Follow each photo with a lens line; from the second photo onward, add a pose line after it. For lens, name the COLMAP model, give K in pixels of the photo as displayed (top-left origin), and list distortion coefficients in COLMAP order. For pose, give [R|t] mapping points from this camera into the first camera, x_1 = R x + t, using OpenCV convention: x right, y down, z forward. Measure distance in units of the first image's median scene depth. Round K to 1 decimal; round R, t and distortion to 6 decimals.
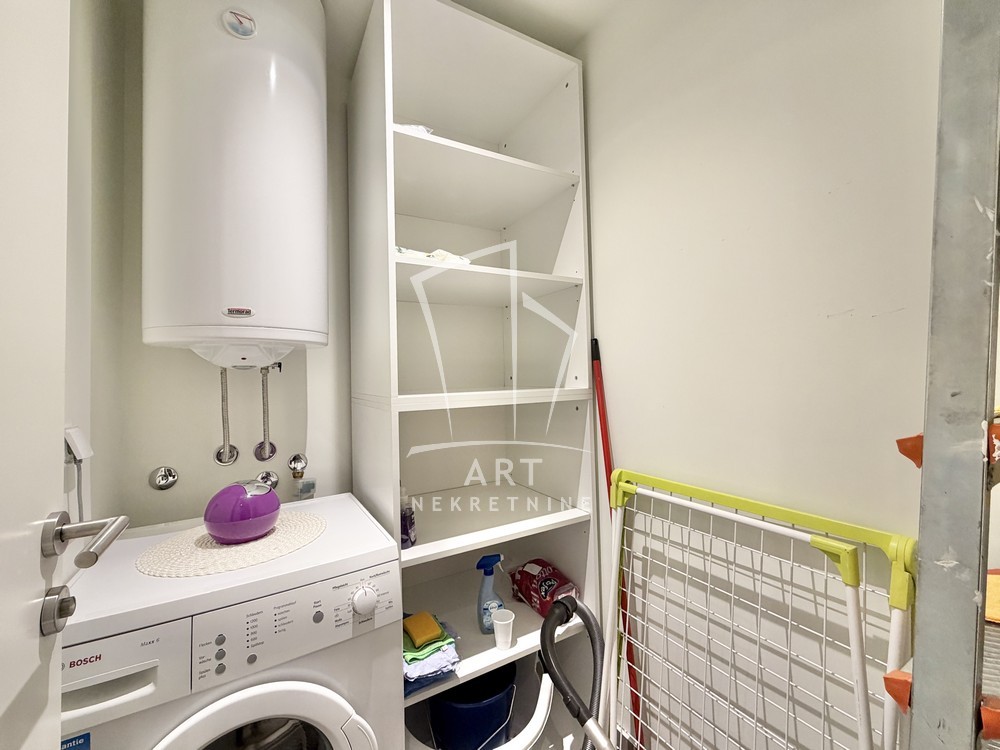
lens RADIAL K [[418.1, 0, 498.0], [0, 418.1, 359.2], [0, 0, 1]] dist [-0.002232, 0.000196]
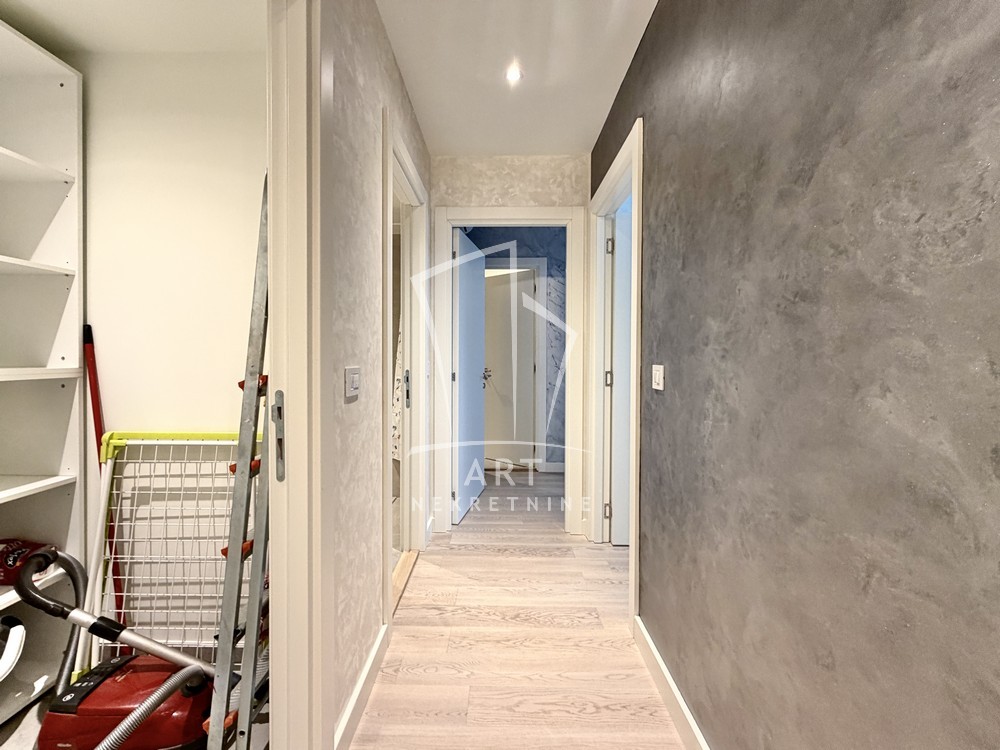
lens RADIAL K [[418.1, 0, 498.0], [0, 418.1, 359.2], [0, 0, 1]] dist [-0.002232, 0.000196]
pose [[0.514945, 0.017993, 0.857035, -0.191874], [-0.052613, 0.998558, 0.010648, -0.029439], [-0.855607, -0.050574, 0.515149, -0.640440]]
